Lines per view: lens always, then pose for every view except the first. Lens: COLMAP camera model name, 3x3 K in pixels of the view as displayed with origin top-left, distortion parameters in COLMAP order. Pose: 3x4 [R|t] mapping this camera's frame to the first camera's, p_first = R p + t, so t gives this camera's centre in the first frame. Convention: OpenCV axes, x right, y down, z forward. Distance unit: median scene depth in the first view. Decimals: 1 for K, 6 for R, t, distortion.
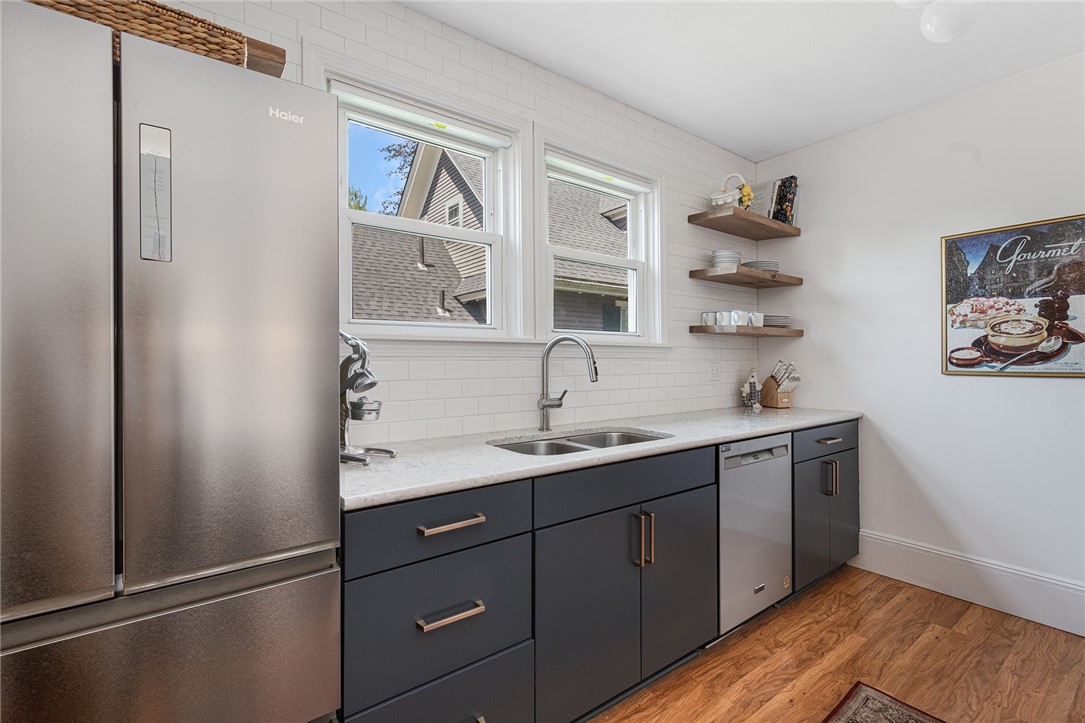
lens RADIAL K [[475.2, 0, 542.5], [0, 475.2, 361.5], [0, 0, 1]] dist [-0.000168, 0.000022]
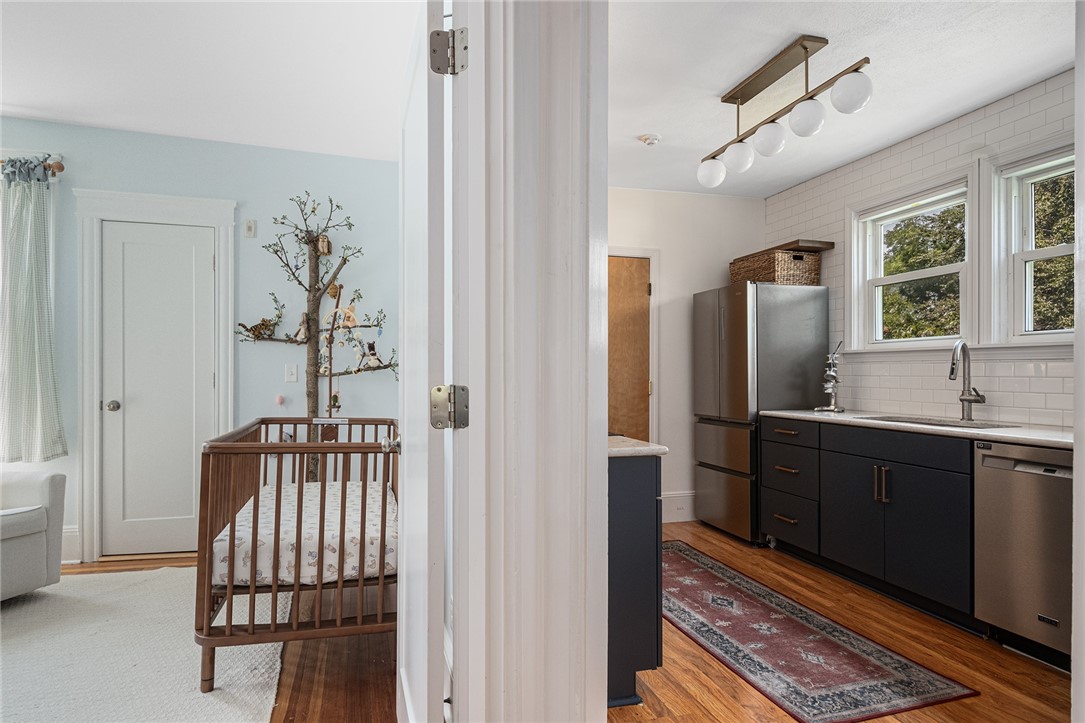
lens RADIAL K [[617.4, 0, 540.8], [0, 617.4, 371.5], [0, 0, 1]] dist [0.025775, -0.022300]
pose [[-0.336757, 0.002827, -0.941587, 1.953467], [0.002759, 0.999994, 0.002016, 0.013744], [0.941588, -0.001919, -0.336763, 0.530266]]
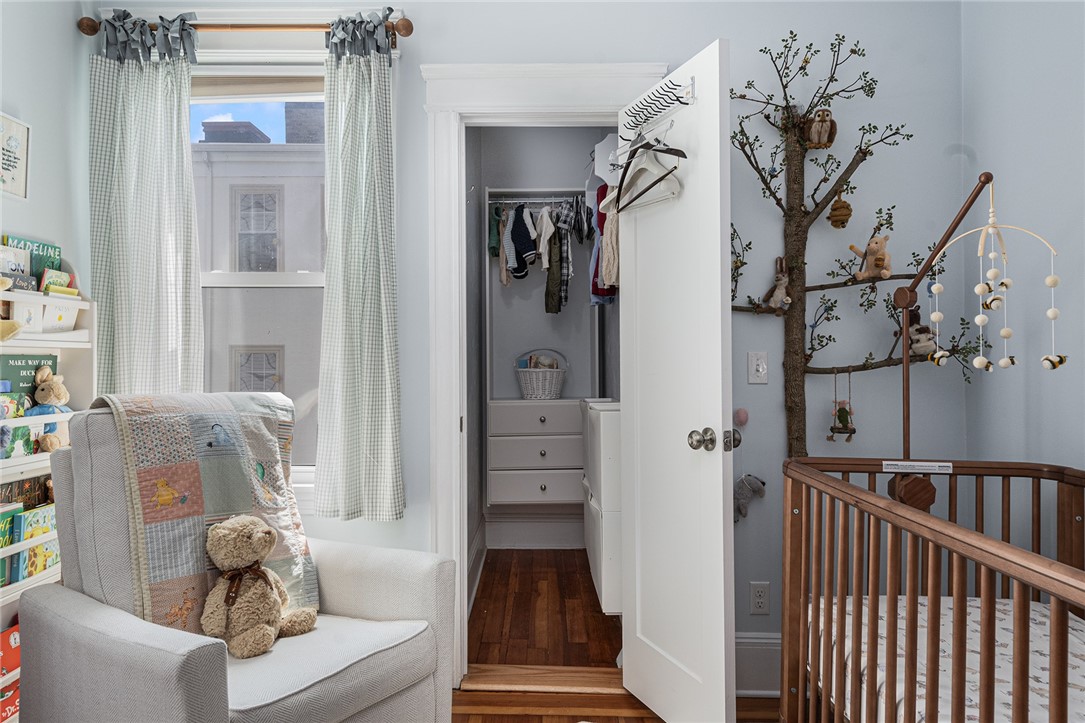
lens RADIAL K [[707.6, 0, 542.5], [0, 707.6, 361.5], [0, 0, 1]] dist [0.006054, 0.002071]
pose [[-0.597713, 0.002863, -0.801705, 1.576140], [0.012068, 0.999912, -0.005426, 0.011424], [0.801619, -0.012918, -0.597696, -0.464995]]
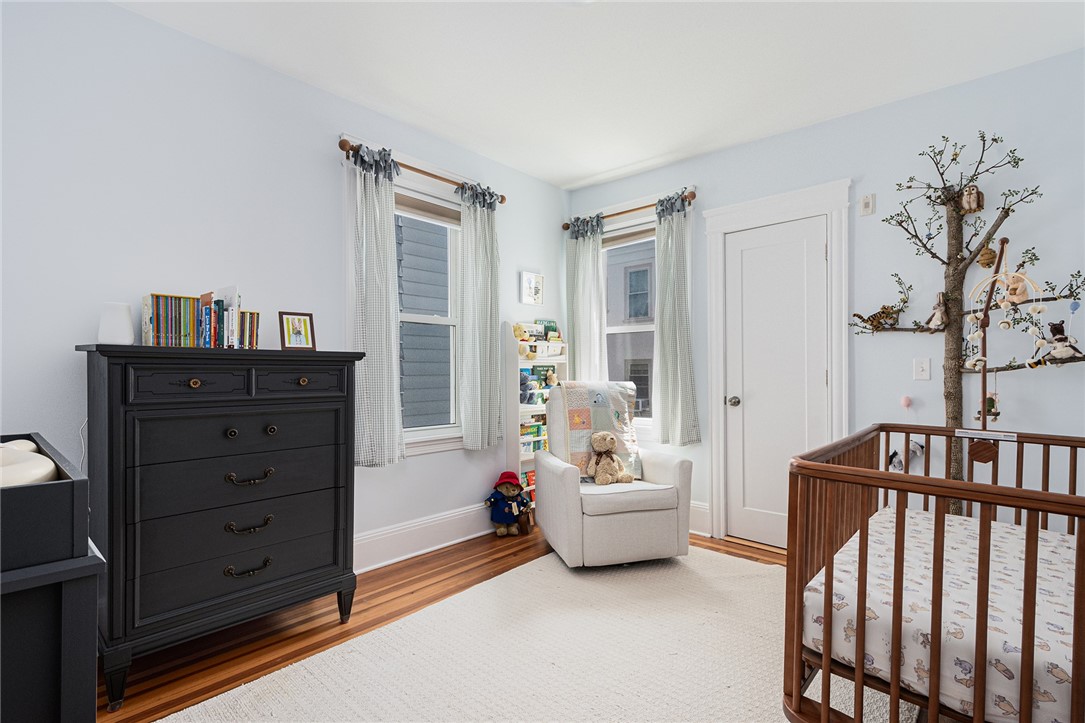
lens RADIAL K [[508.9, 0, 541.9], [0, 508.9, 377.9], [0, 0, 1]] dist [0.000197, 0.000178]
pose [[-0.979550, 0.014997, -0.200641, 1.583566], [0.014030, 0.999882, 0.006243, 0.021704], [0.200711, 0.003300, -0.979645, 0.204423]]
